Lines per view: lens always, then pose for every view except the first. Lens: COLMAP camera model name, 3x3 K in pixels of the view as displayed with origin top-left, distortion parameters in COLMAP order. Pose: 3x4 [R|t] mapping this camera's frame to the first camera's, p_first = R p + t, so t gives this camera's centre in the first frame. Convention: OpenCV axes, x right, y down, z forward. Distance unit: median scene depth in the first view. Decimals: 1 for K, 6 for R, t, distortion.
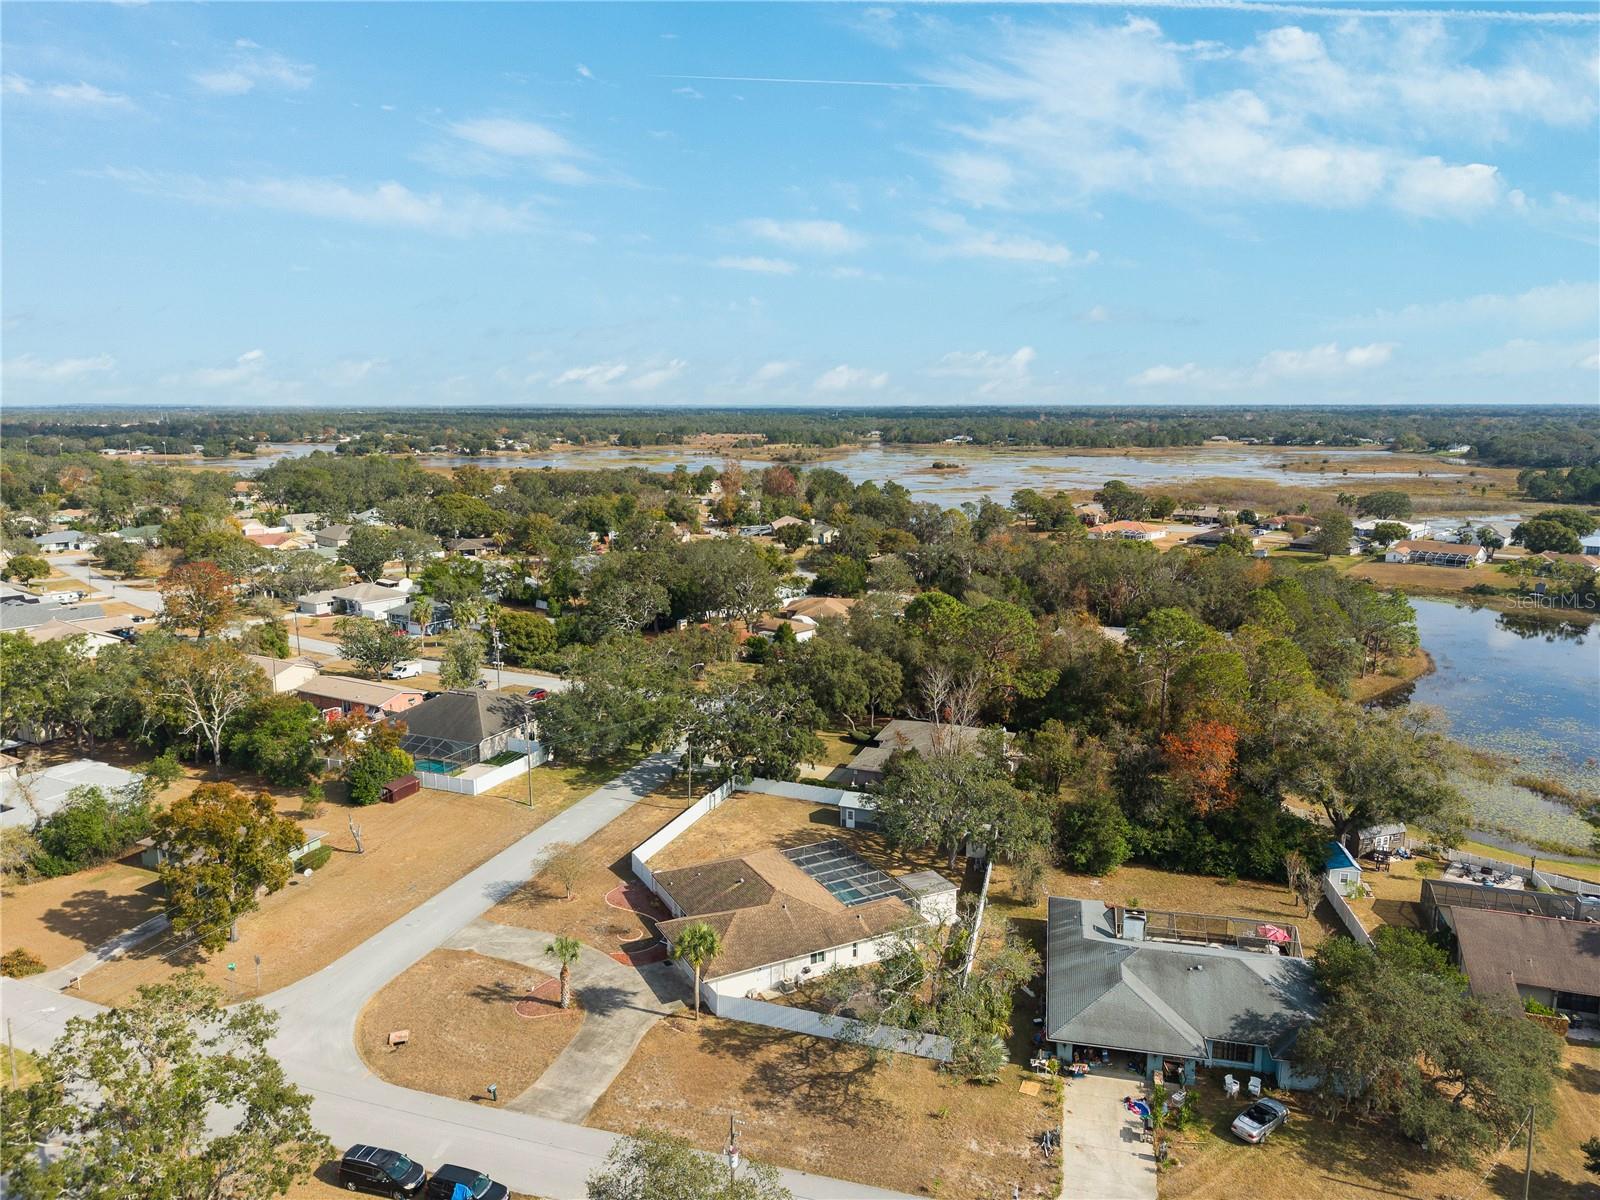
lens RADIAL K [[1088.4, 0, 794.1], [0, 1088.4, 523.3], [0, 0, 1]] dist [0.030189, -0.025574]
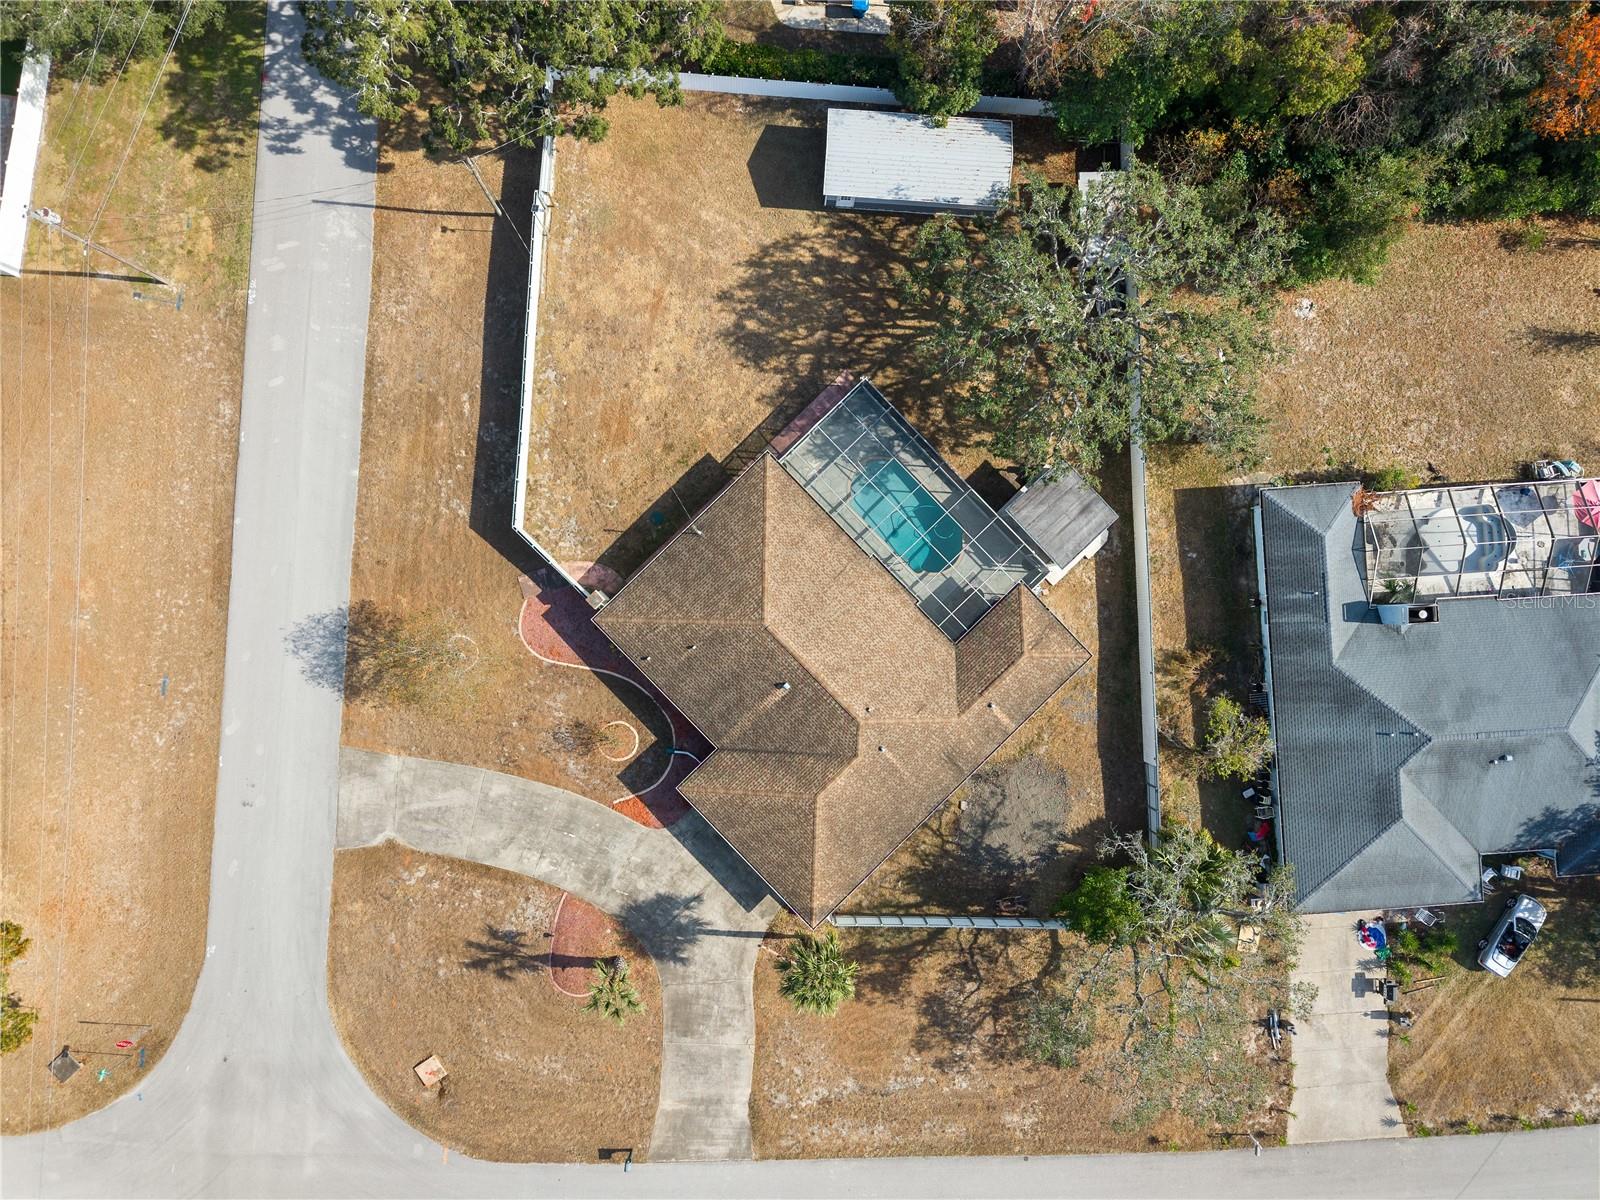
lens RADIAL K [[1161.4, 0, 800.0], [0, 1161.4, 600.0], [0, 0, 1]] dist [-0.001066, 0.008837]
pose [[0.957427, -0.286971, 0.031338, -0.058958], [0.000172, 0.109124, 0.994028, -0.365063], [-0.288677, -0.951704, 0.104527, 1.219362]]
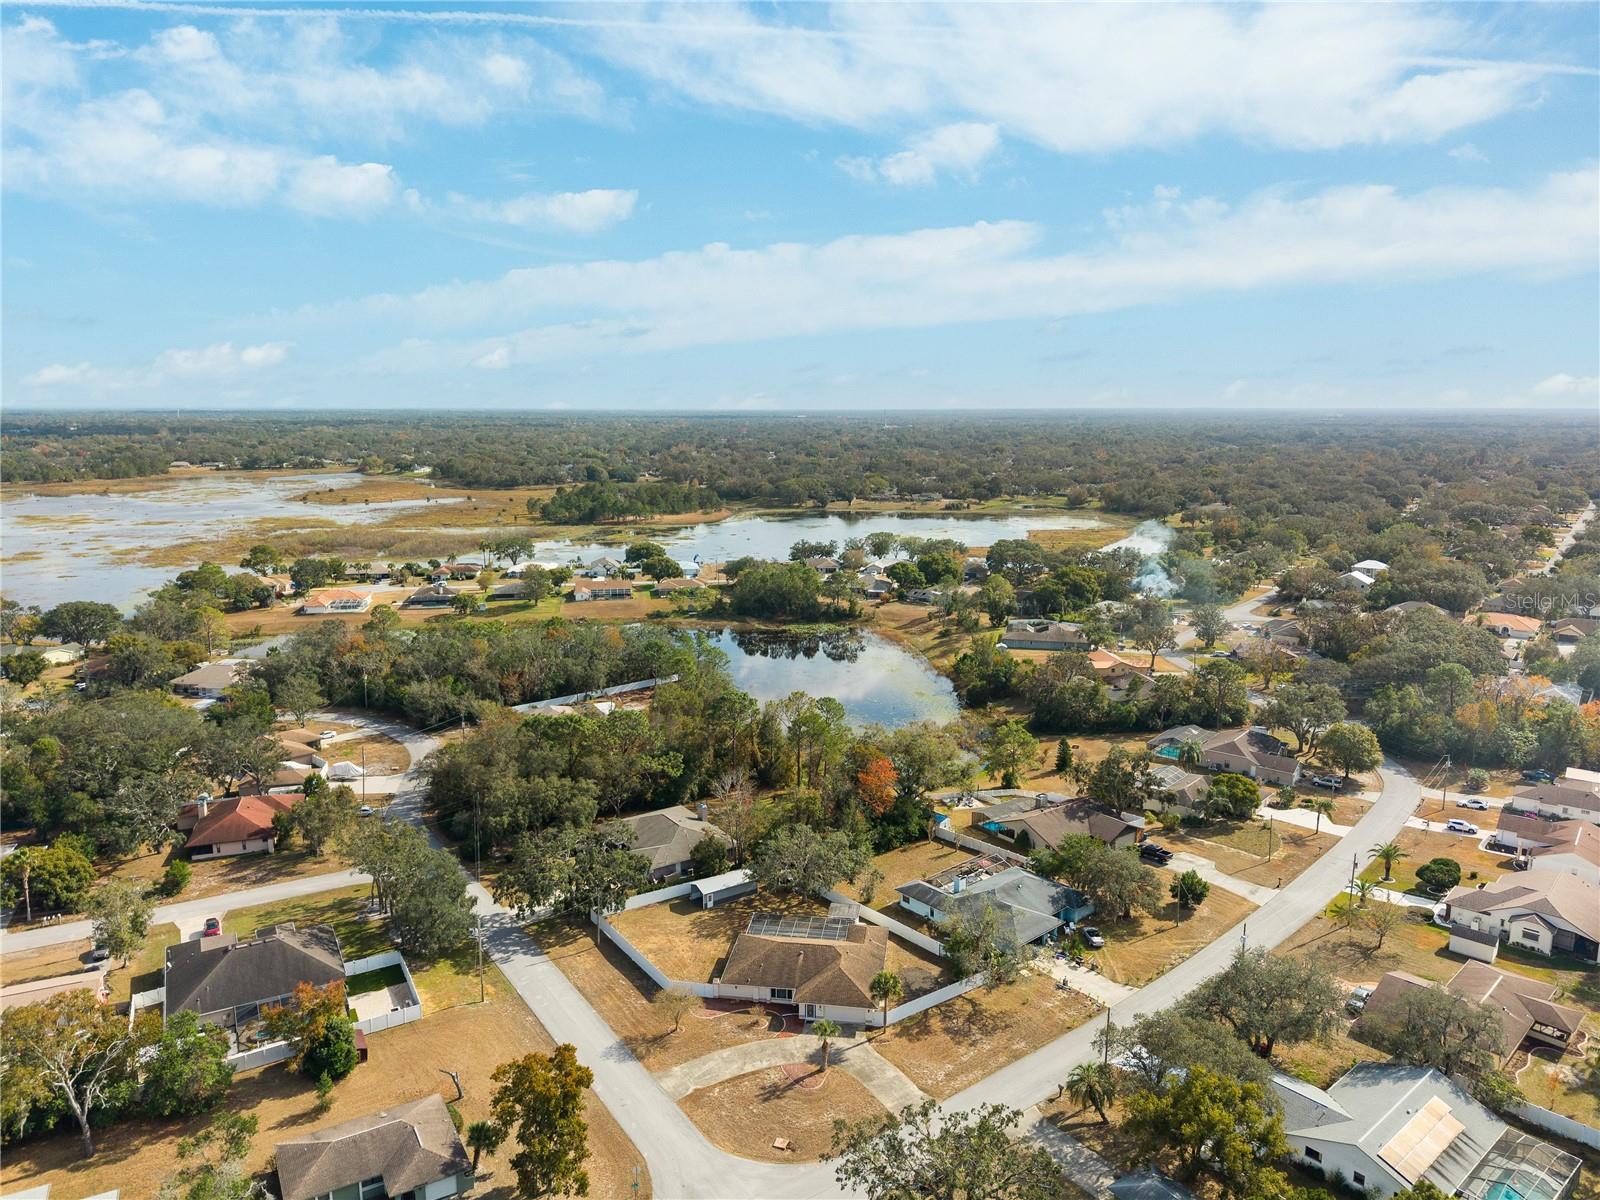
lens RADIAL K [[1088.4, 0, 794.1], [0, 1088.4, 523.3], [0, 0, 1]] dist [0.030189, -0.025574]
pose [[0.582512, -0.084737, 0.808393, -1.470991], [0.087200, 0.995326, 0.041497, -0.375242], [-0.808131, 0.046320, 0.587178, 0.161032]]
